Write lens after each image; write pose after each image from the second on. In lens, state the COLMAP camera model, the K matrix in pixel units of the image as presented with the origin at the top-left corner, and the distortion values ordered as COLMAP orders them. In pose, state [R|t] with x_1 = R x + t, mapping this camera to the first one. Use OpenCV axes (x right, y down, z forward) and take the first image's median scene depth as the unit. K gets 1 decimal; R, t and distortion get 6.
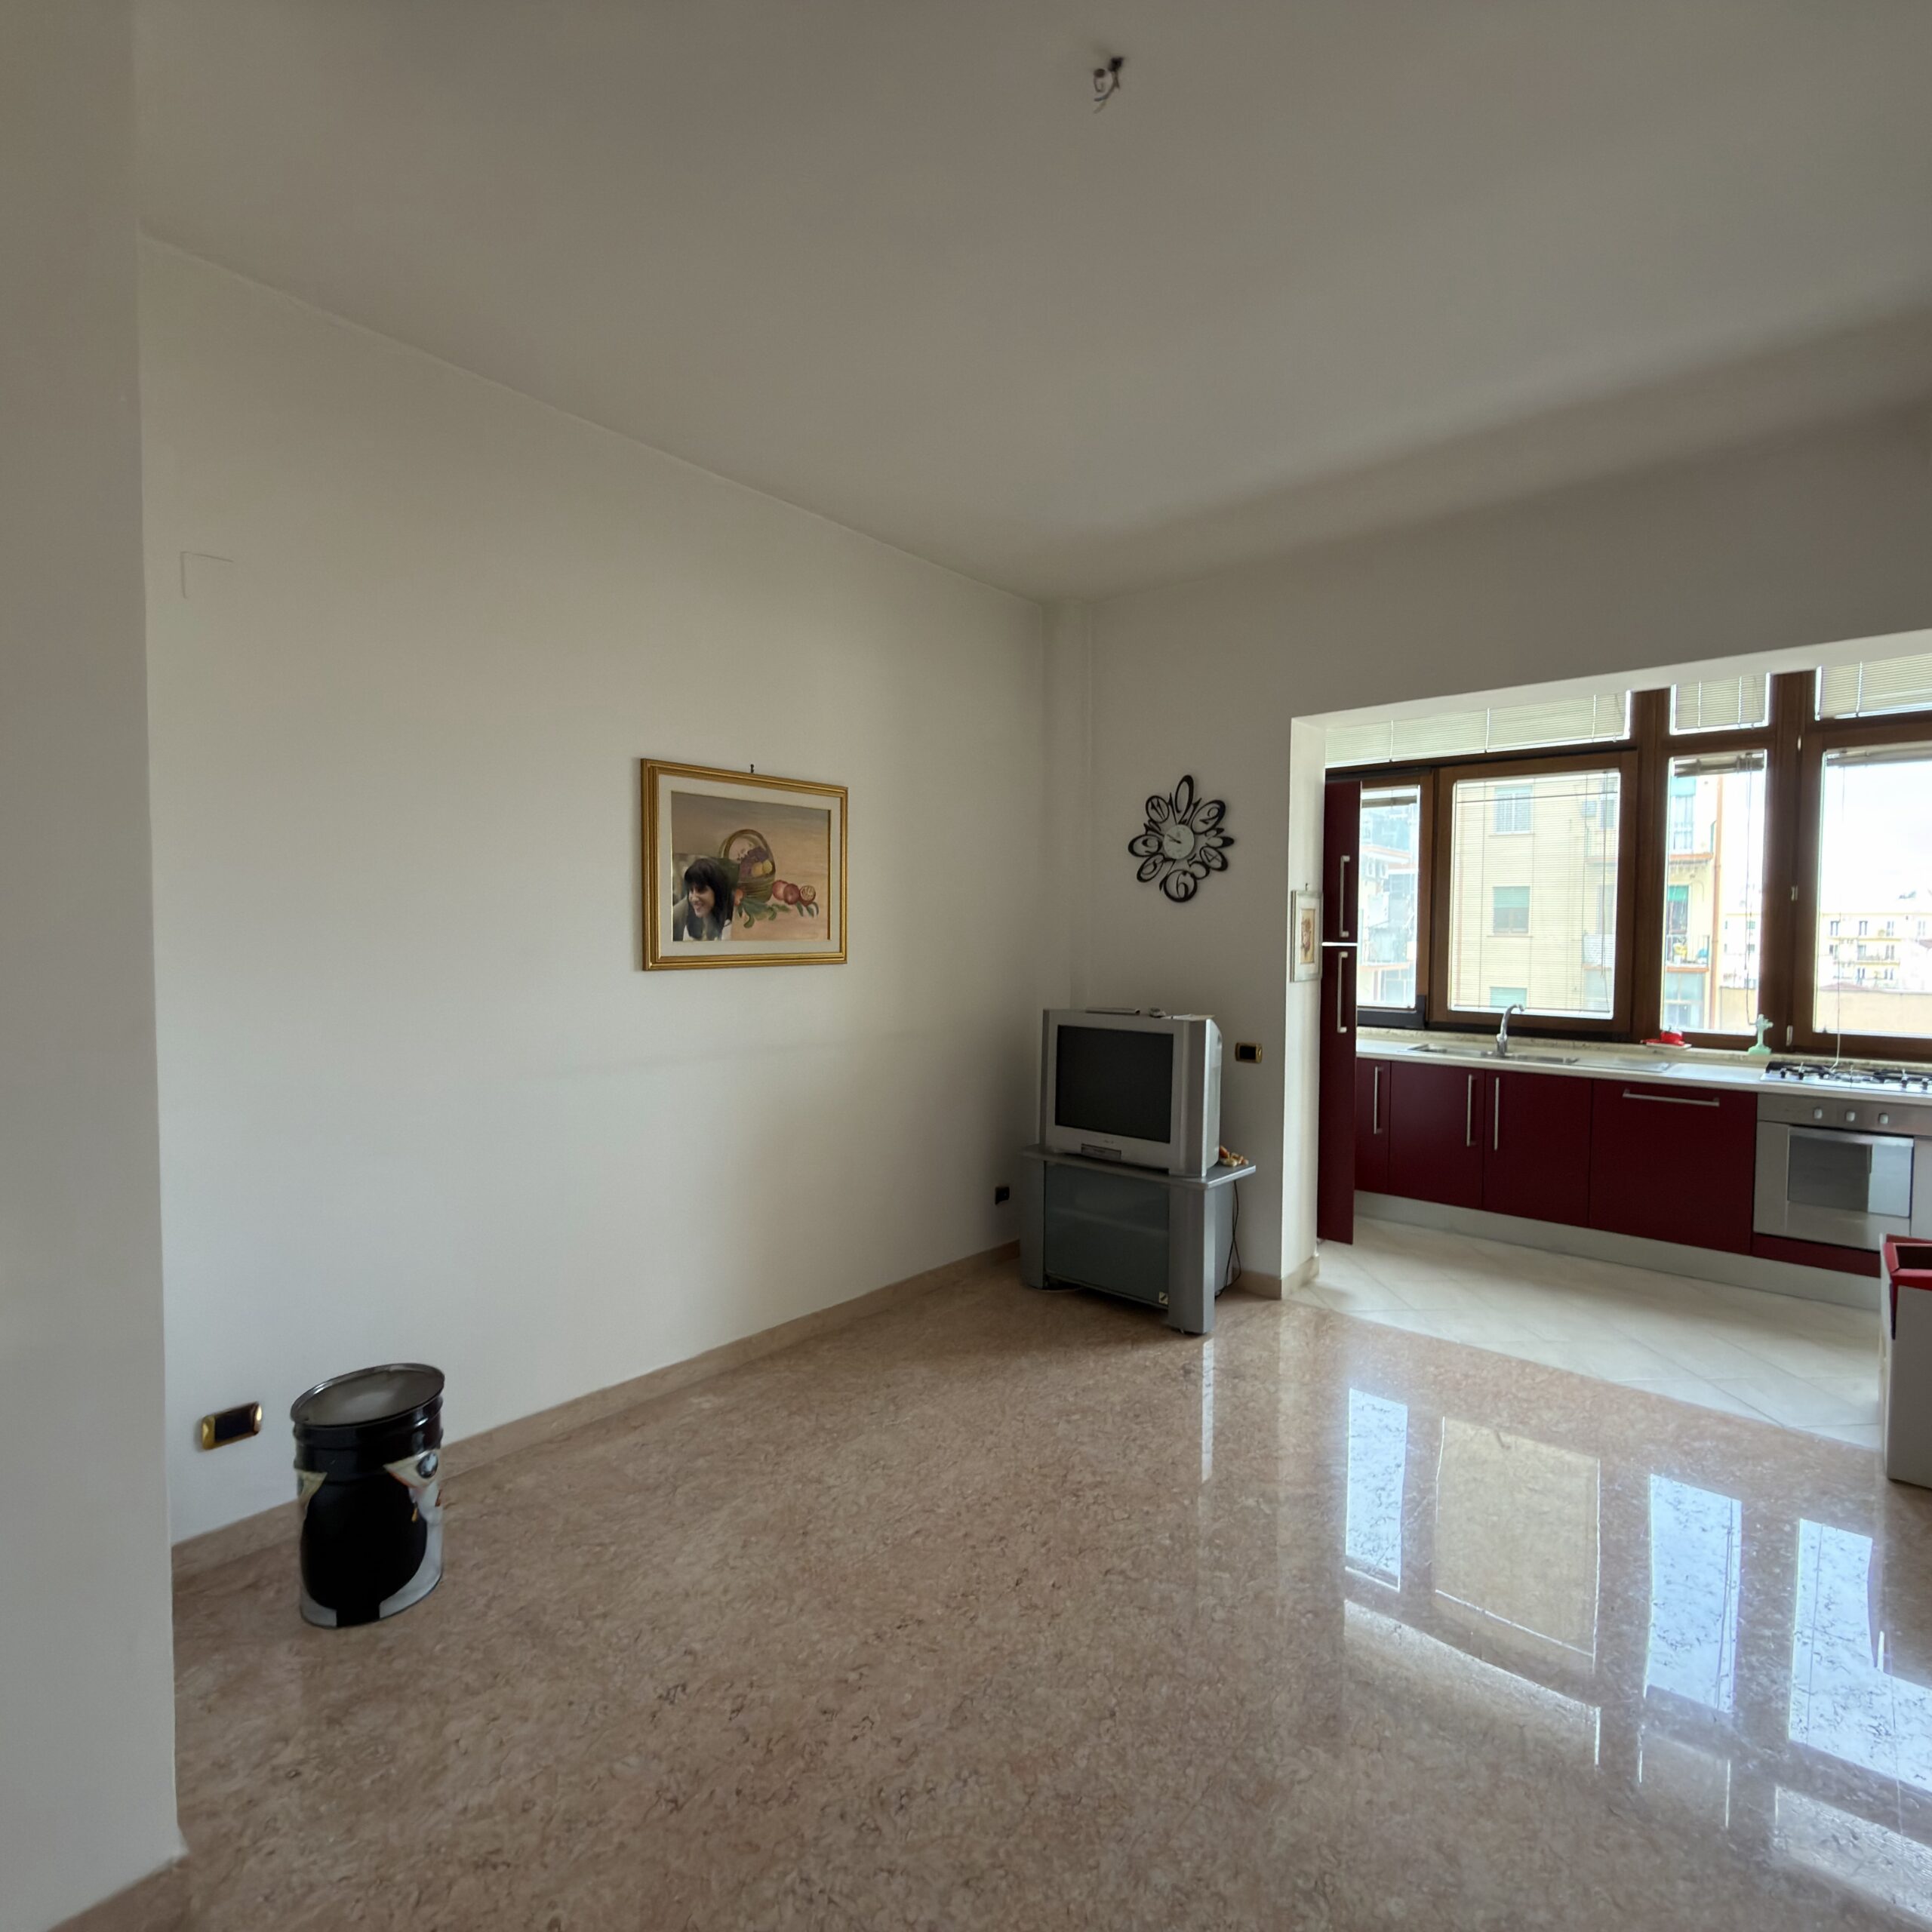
lens RADIAL K [[1023.3, 0, 967.2], [0, 1023.3, 965.8], [0, 0, 1]] dist [-0.000143, -0.000229]
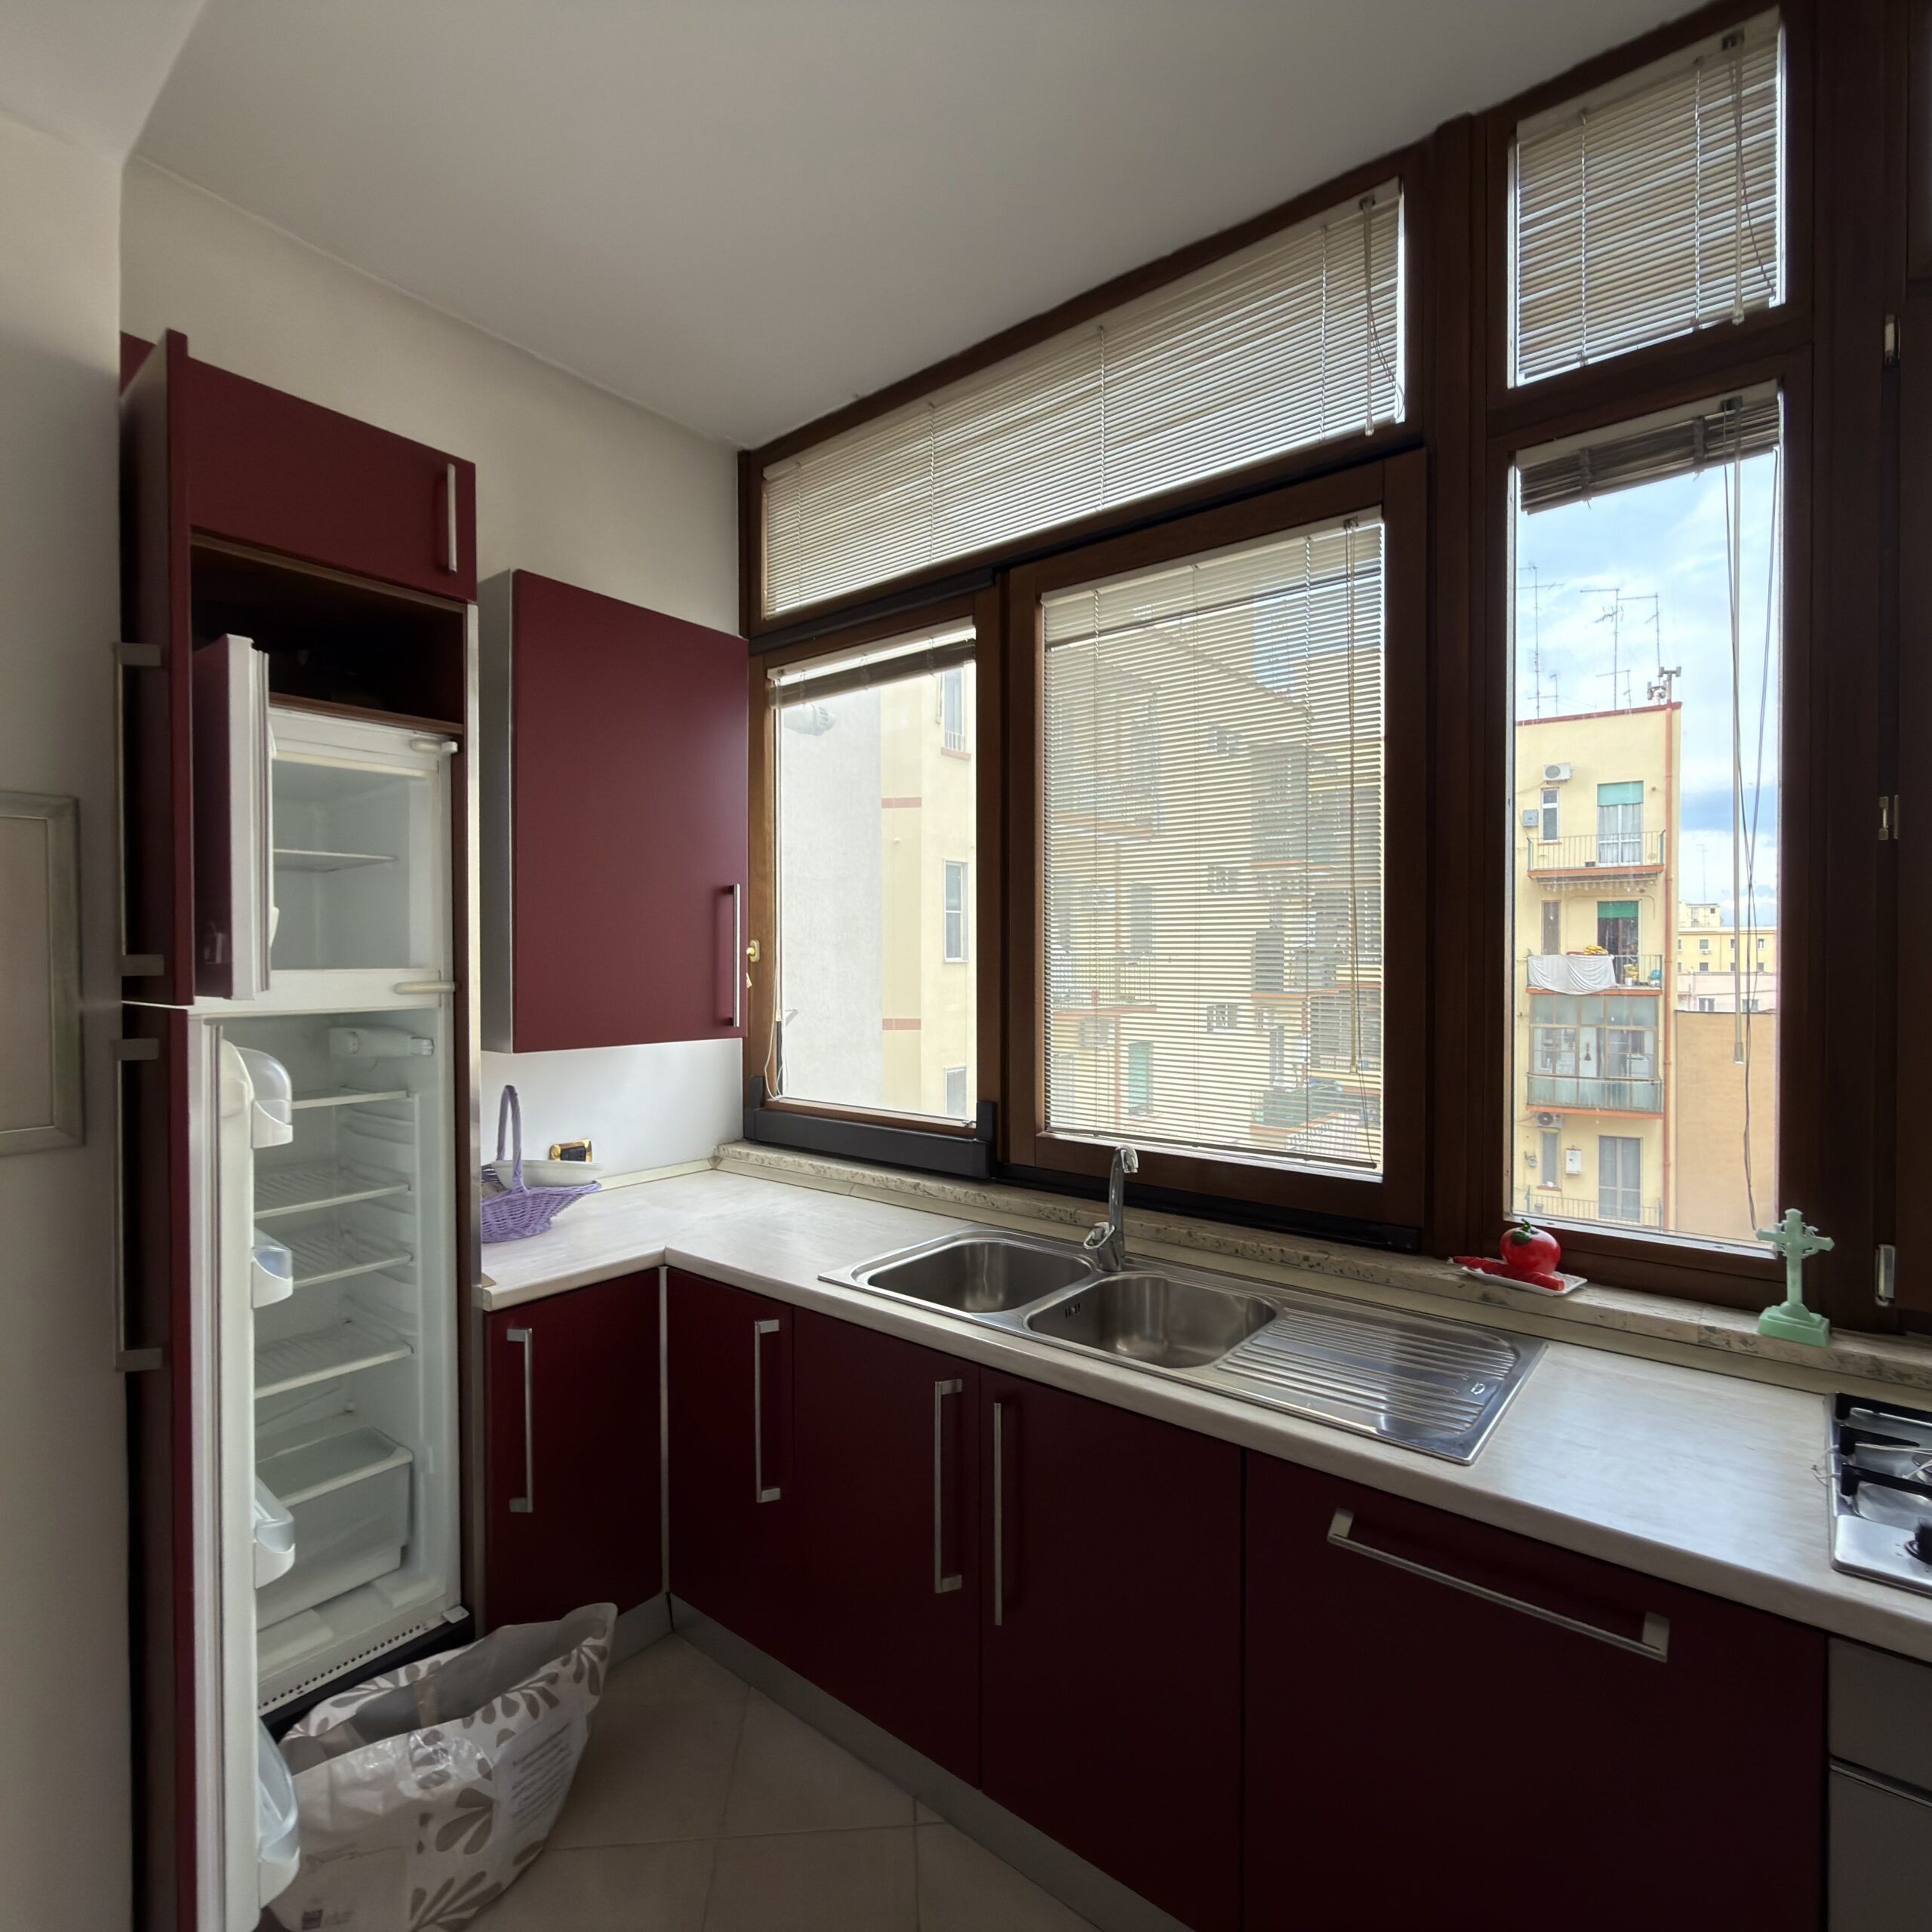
lens RADIAL K [[1023.3, 0, 968.3], [0, 1023.3, 964.8], [0, 0, 1]] dist [-0.000143, -0.000229]
pose [[0.999495, -0.009846, 0.030205, 0.742180], [0.010654, 0.999587, -0.026701, -0.028782], [-0.029929, 0.027010, 0.999187, 0.999211]]
